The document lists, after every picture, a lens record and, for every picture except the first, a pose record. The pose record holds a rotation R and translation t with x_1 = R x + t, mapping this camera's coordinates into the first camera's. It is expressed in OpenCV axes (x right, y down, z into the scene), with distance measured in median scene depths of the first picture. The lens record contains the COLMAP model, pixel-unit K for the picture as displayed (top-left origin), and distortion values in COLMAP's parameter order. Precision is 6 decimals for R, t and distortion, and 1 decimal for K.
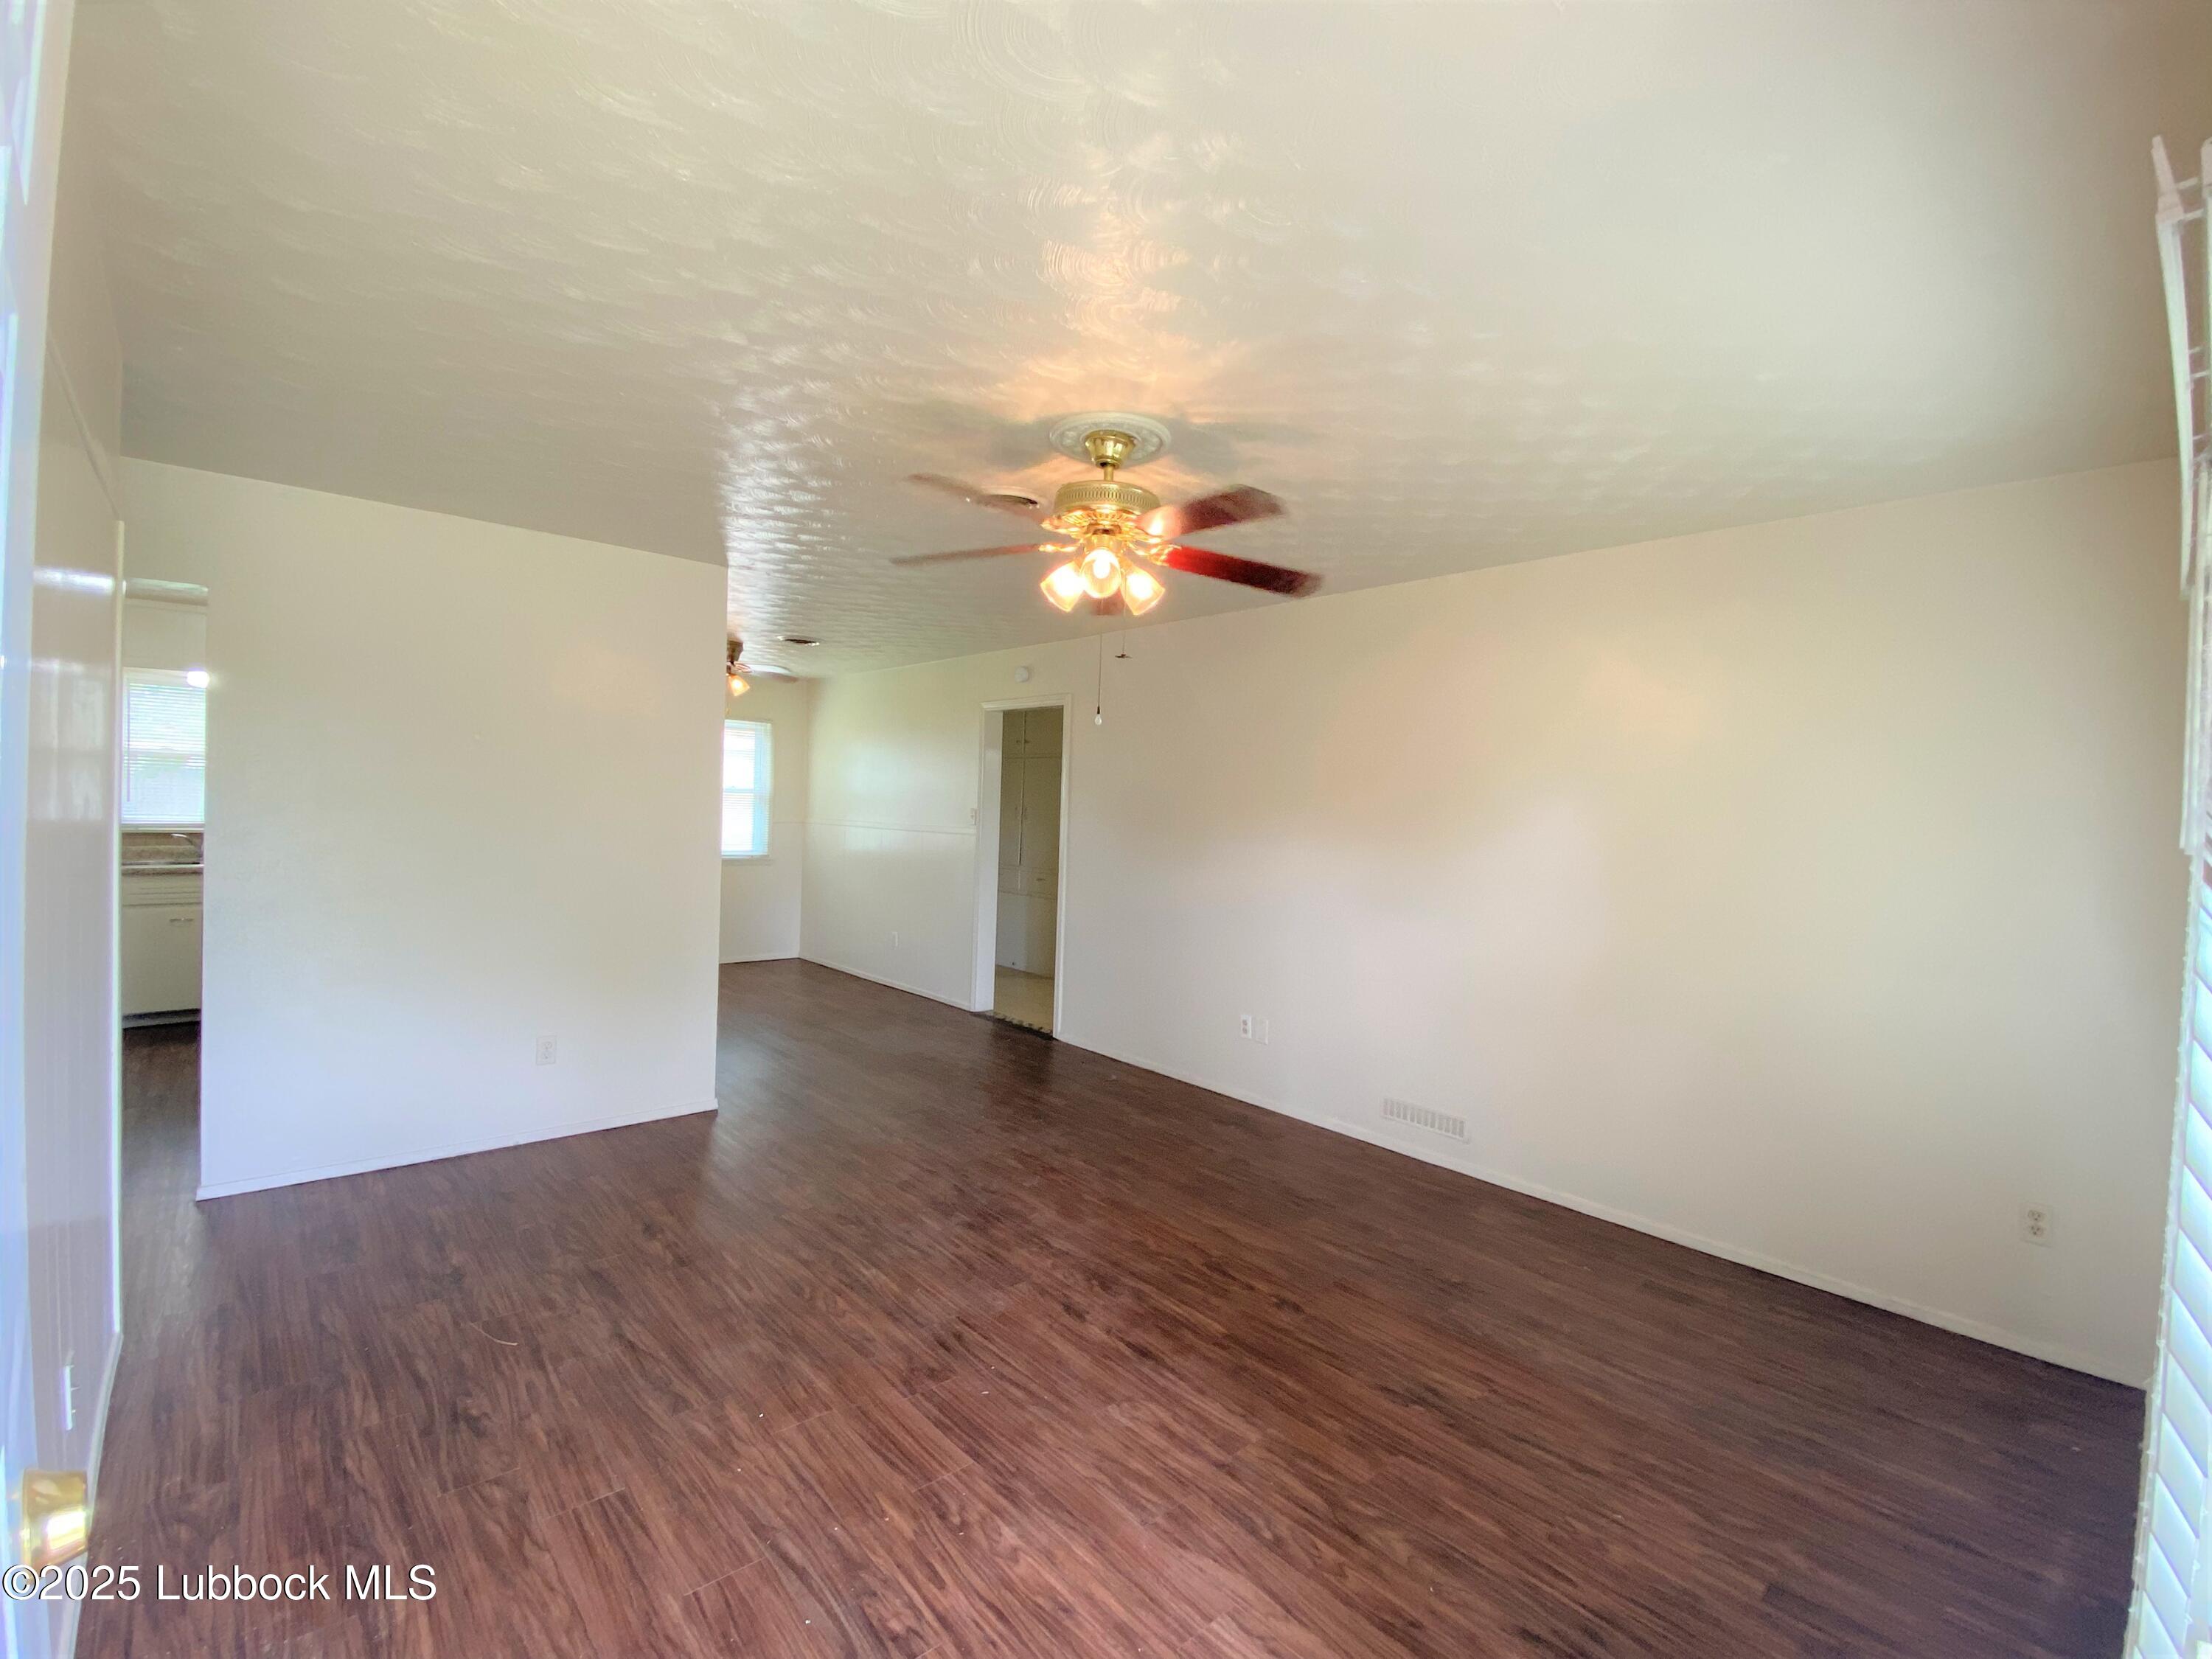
lens RADIAL K [[1030.6, 0, 1114.2], [0, 1030.6, 813.8], [0, 0, 1]] dist [0.003636, -0.020508]
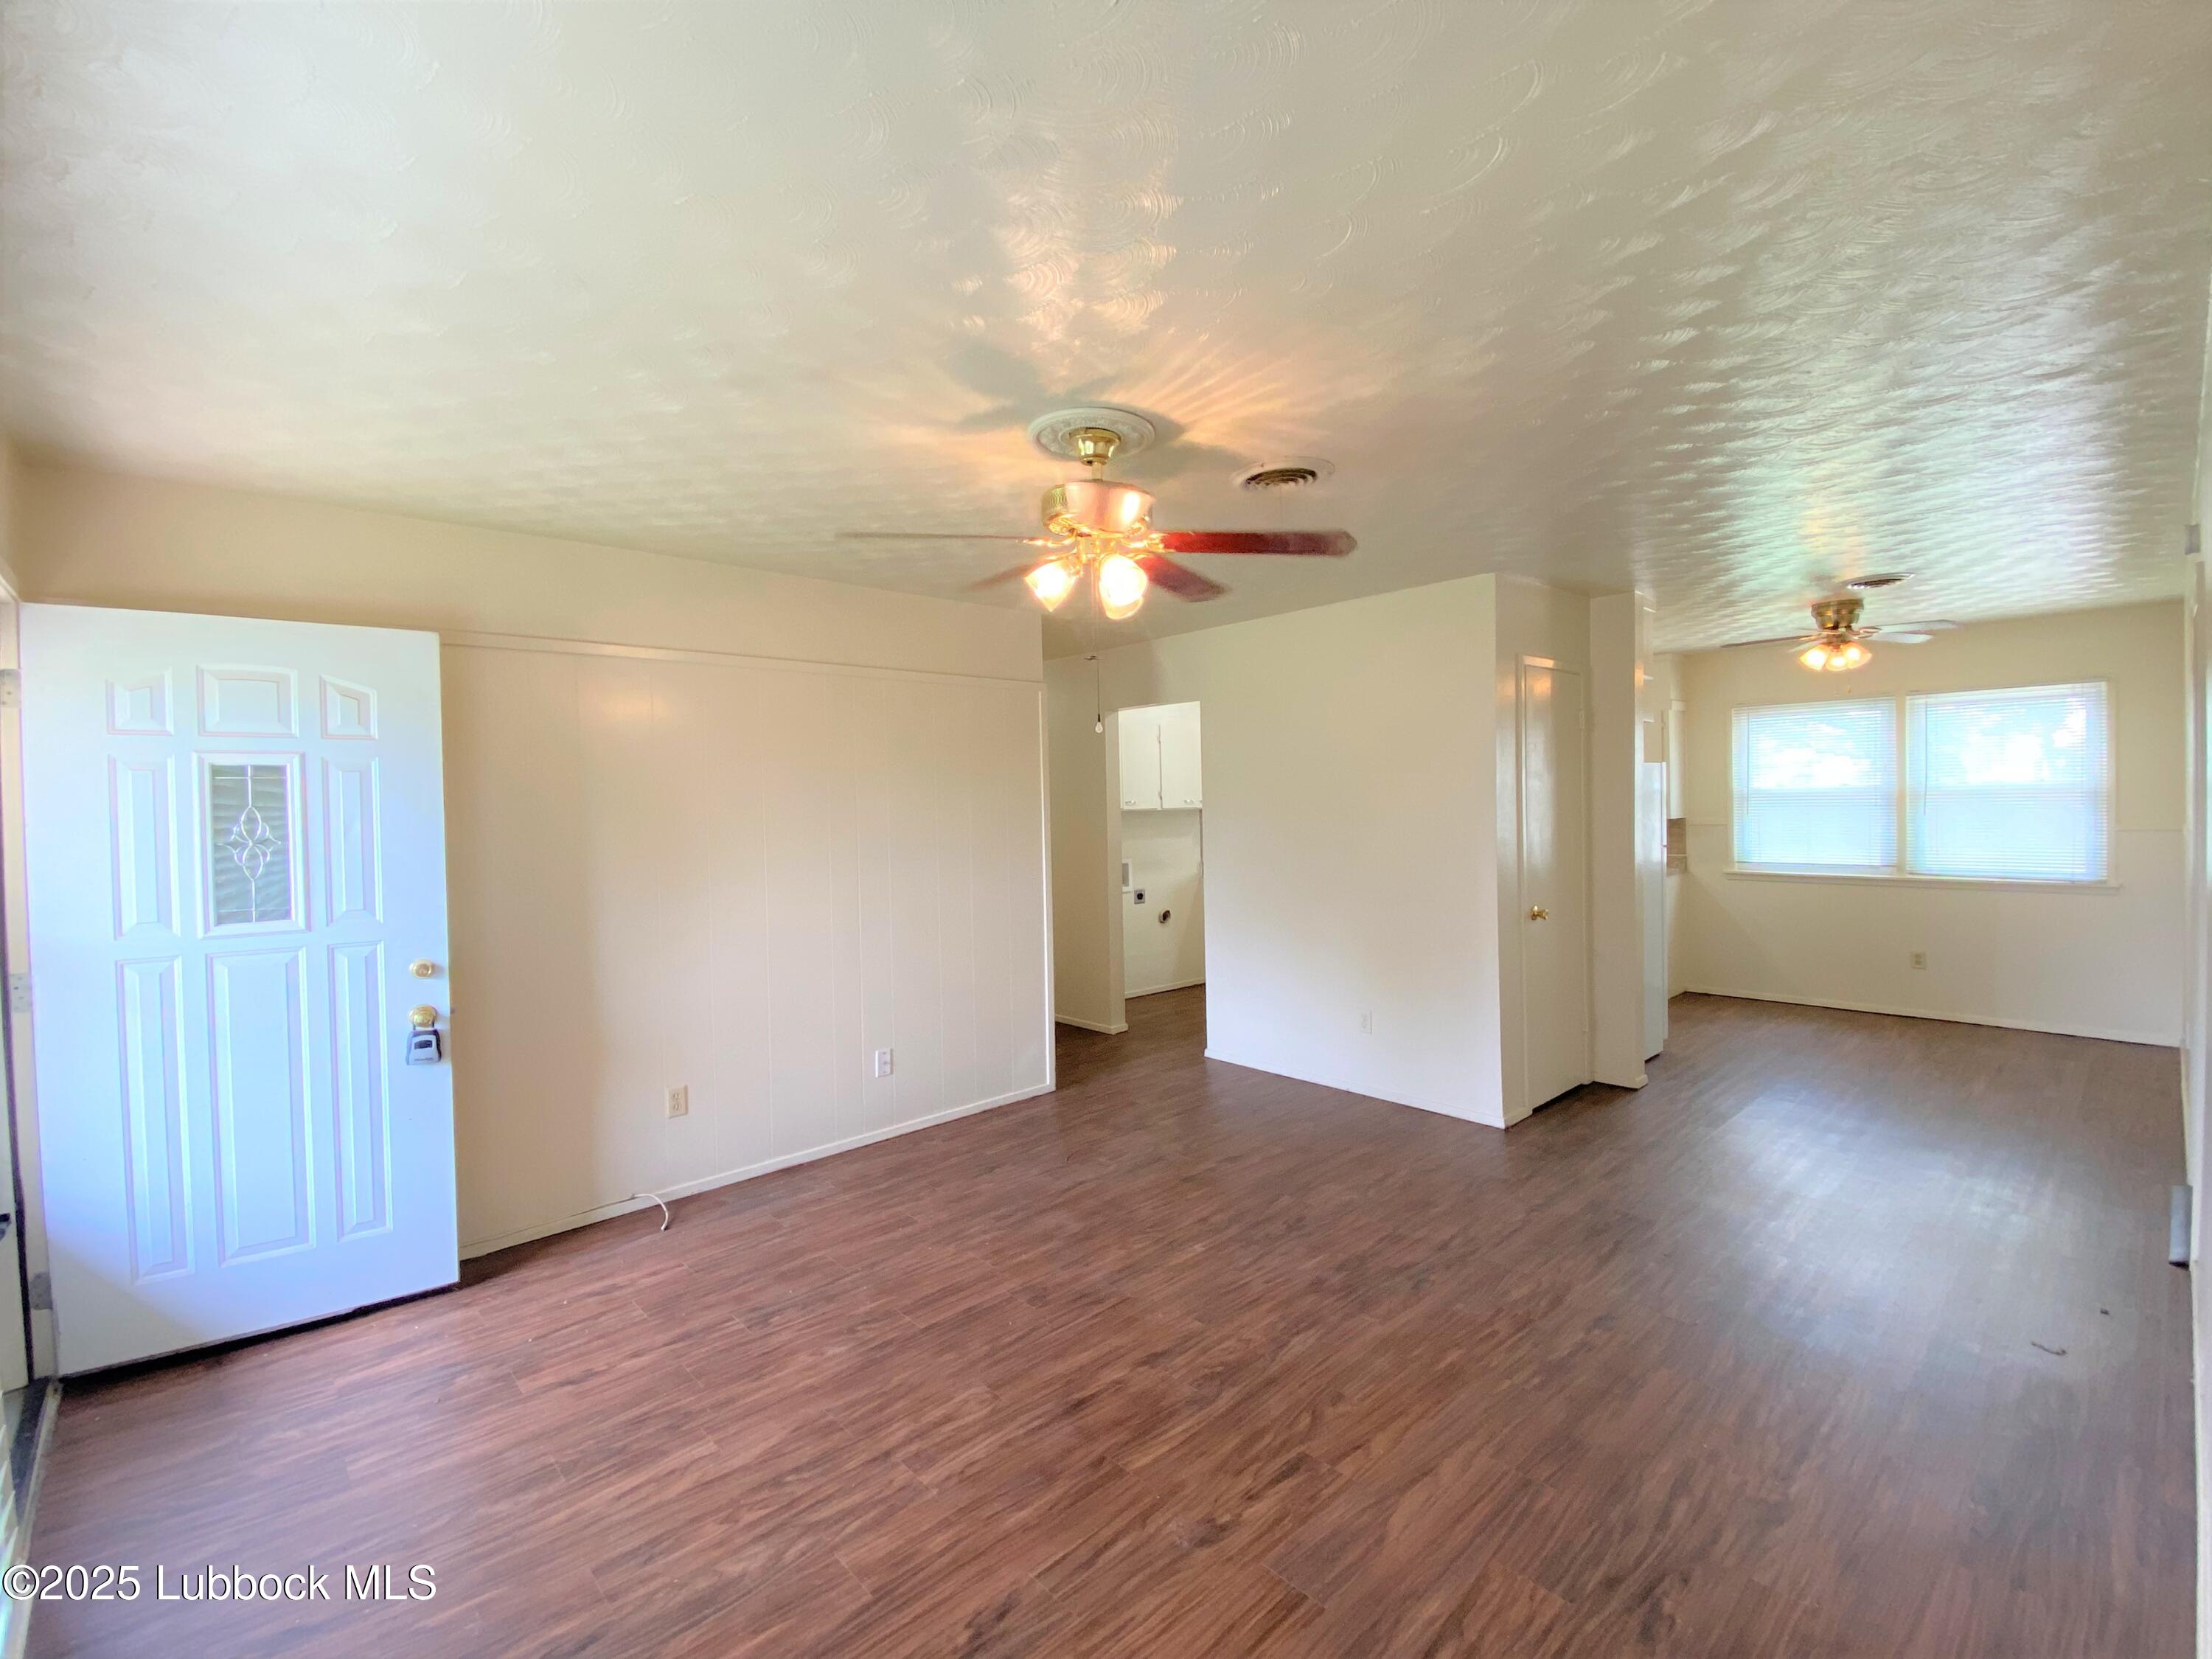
lens RADIAL K [[1030.6, 0, 1114.2], [0, 1030.6, 813.8], [0, 0, 1]] dist [0.003636, -0.020508]
pose [[-0.011579, -0.008841, -0.999894, 1.015001], [-0.001552, 0.999960, -0.008823, -0.003604], [0.999932, 0.001450, -0.011592, 1.099224]]
